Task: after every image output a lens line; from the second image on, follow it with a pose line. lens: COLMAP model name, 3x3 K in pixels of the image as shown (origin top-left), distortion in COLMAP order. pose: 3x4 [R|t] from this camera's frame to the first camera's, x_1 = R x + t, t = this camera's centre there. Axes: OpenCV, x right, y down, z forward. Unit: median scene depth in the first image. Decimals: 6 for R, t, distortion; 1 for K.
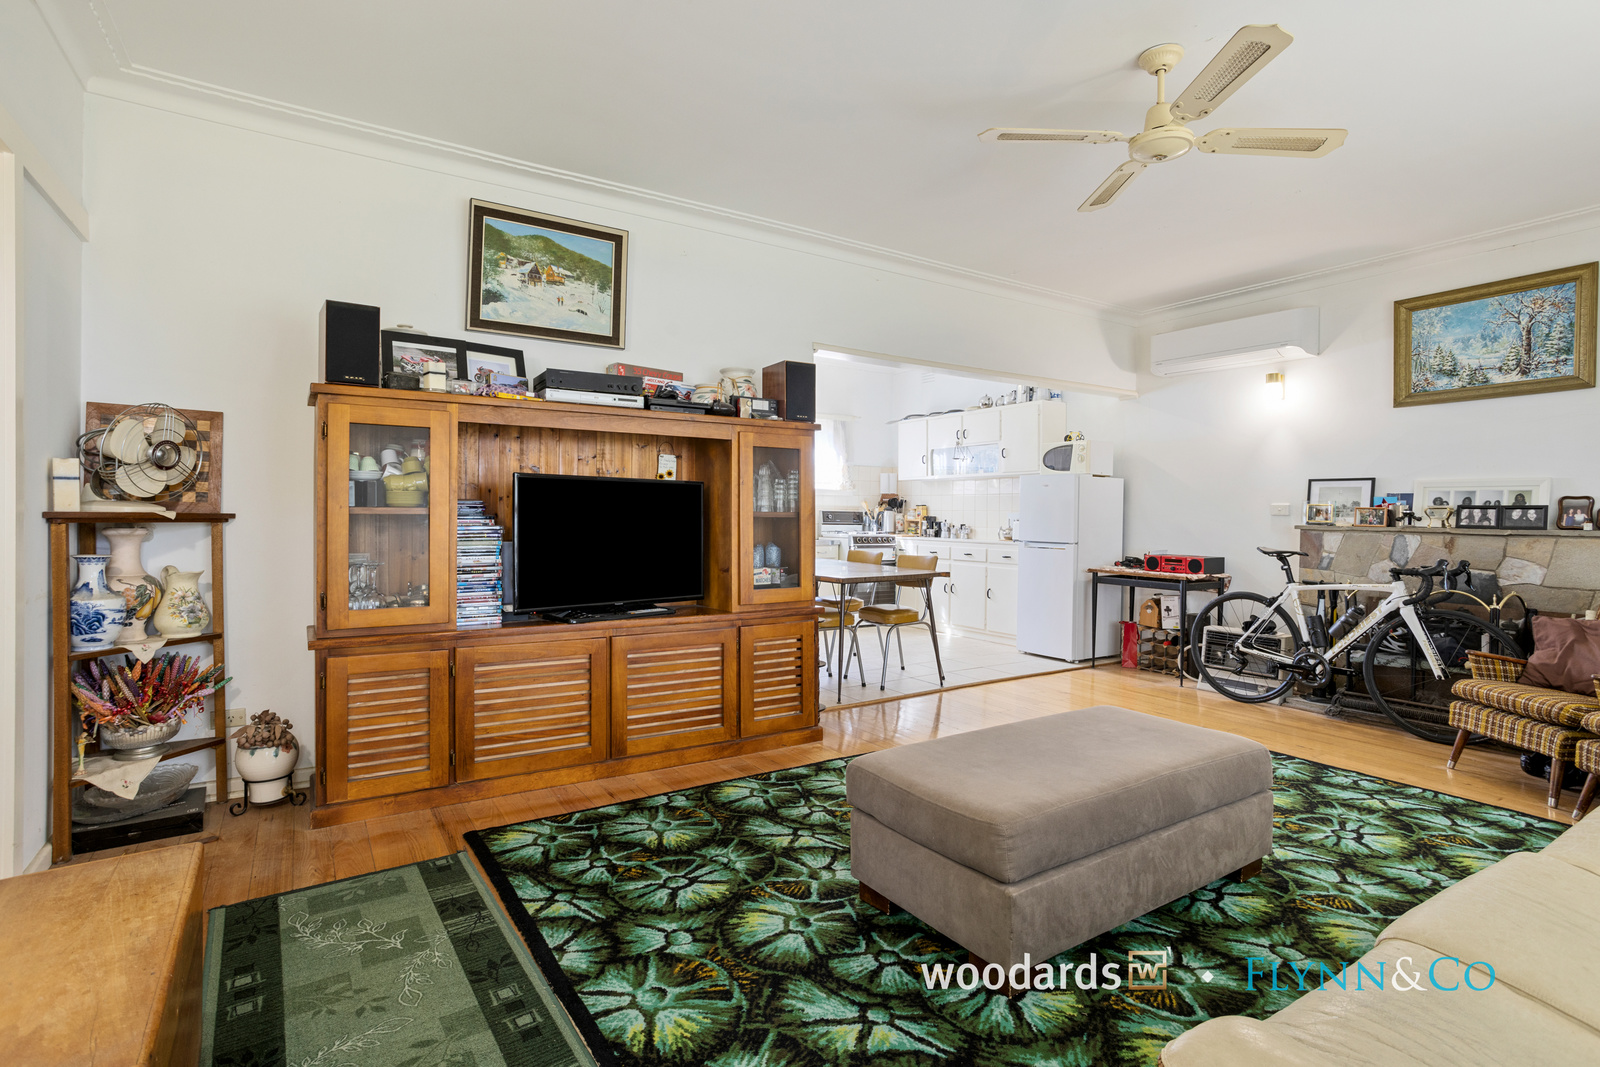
lens RADIAL K [[797.6, 0, 805.3], [0, 797.6, 520.9], [0, 0, 1]] dist [-0.022342, 0.001077]
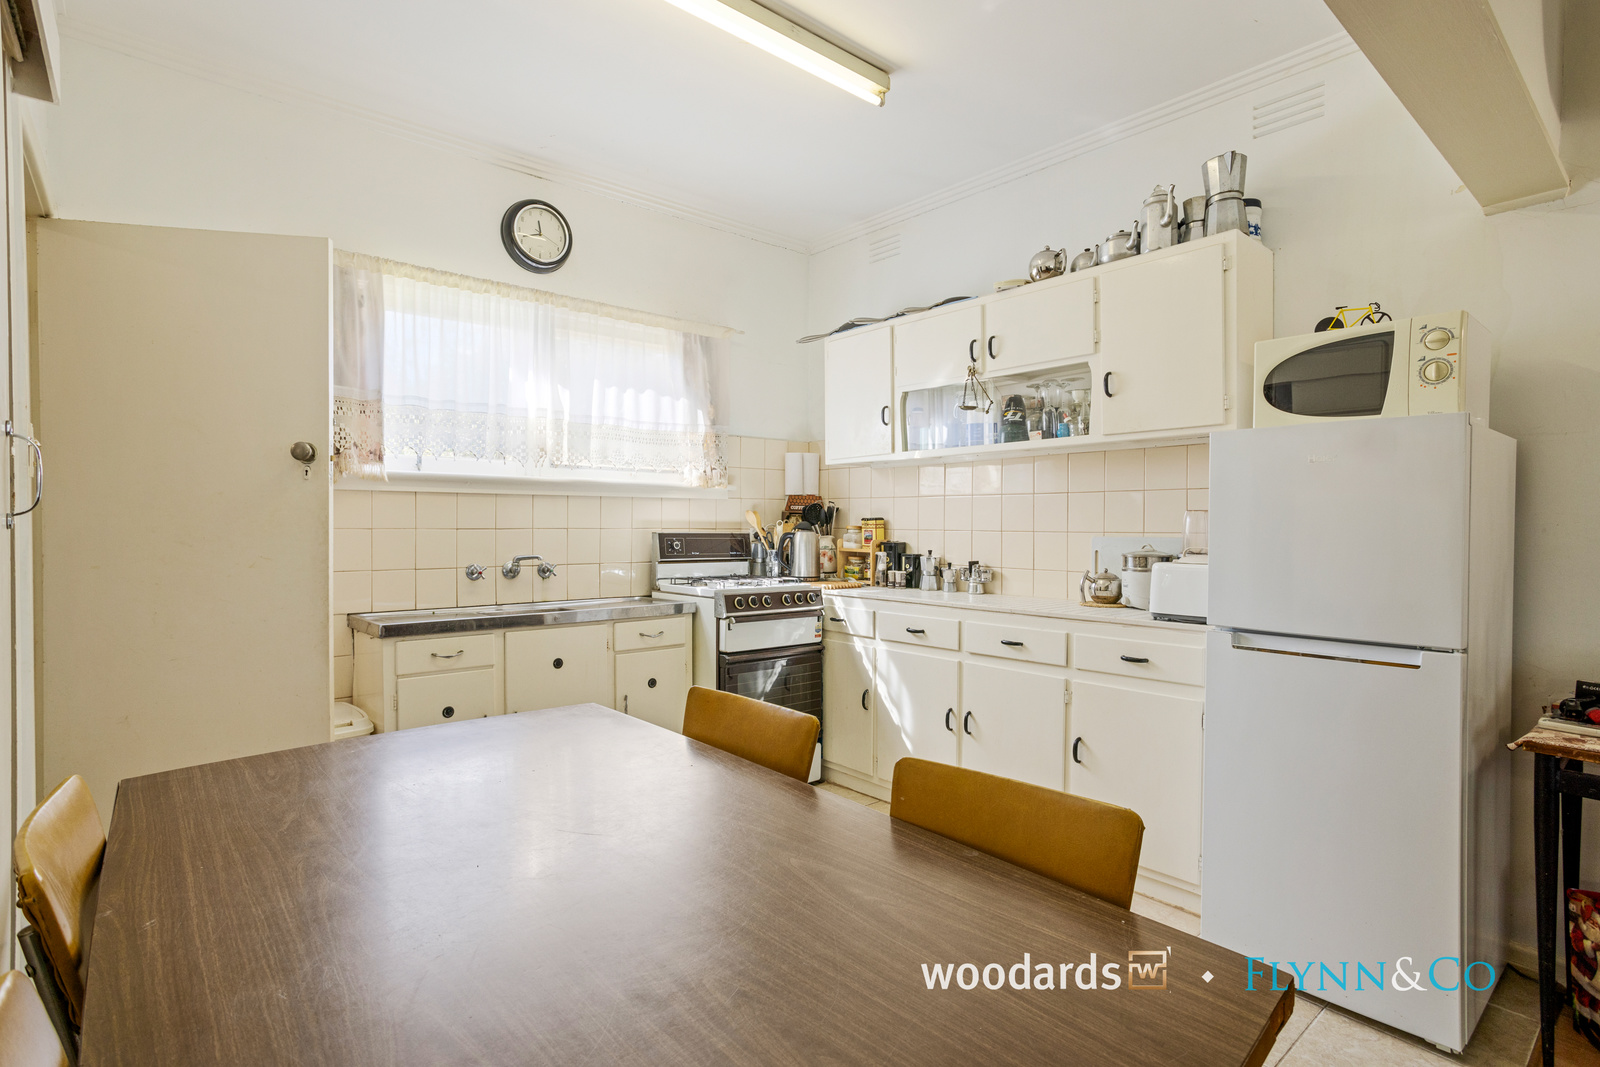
lens RADIAL K [[797.6, 0, 799.9], [0, 797.6, 531.4], [0, 0, 1]] dist [-0.022342, 0.001077]
pose [[0.992669, -0.008688, 0.120548, 0.051206], [0.008725, 0.999962, 0.000217, -0.014222], [-0.120546, 0.000836, 0.992707, 0.605115]]
